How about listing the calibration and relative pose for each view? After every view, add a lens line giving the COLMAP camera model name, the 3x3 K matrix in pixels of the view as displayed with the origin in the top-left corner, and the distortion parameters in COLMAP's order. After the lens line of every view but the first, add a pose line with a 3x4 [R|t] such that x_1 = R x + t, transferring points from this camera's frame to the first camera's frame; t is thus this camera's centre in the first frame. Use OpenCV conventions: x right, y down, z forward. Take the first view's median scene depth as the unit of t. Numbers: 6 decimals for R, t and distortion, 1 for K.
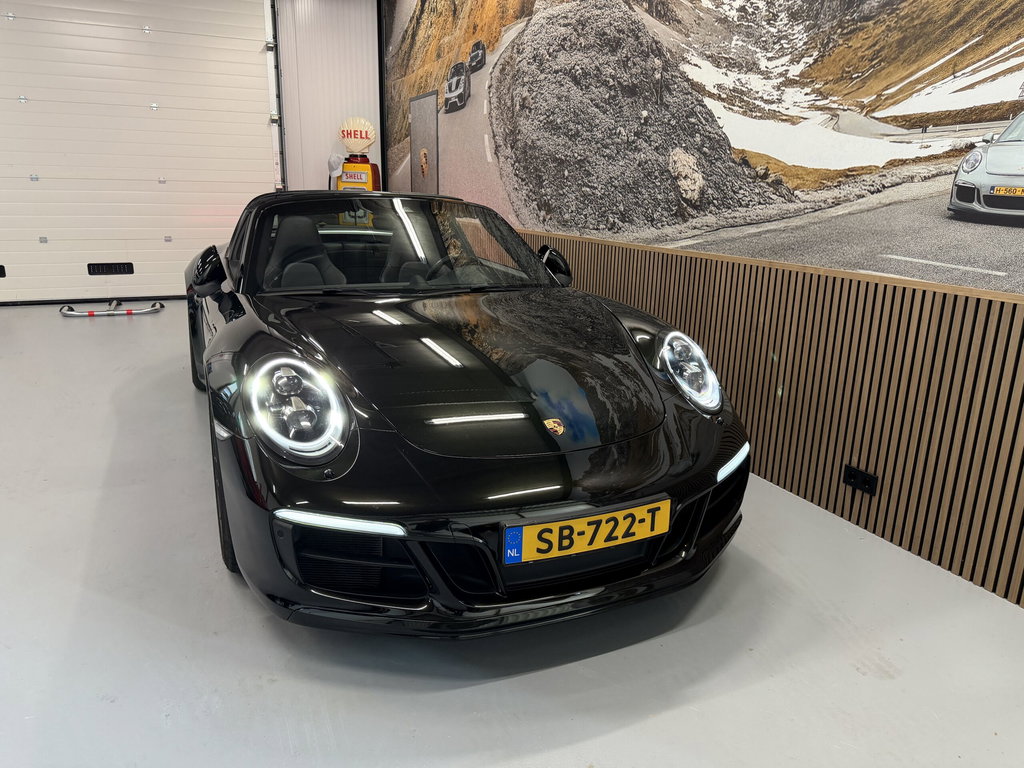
lens RADIAL K [[743.9, 0, 496.0], [0, 743.9, 385.2], [0, 0, 1]] dist [0.029231, -0.030098]
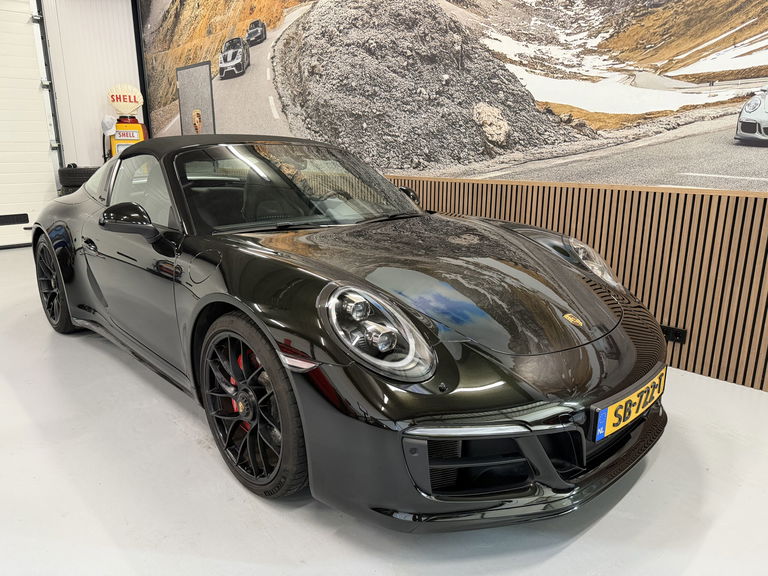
lens RADIAL K [[557.9, 0, 372.0], [0, 557.9, 288.9], [0, 0, 1]] dist [0.029231, -0.030098]
pose [[0.943331, -0.103472, 0.315308, -0.289313], [0.106181, 0.994309, 0.008625, -0.020950], [-0.314406, 0.025343, 0.948950, 0.136639]]
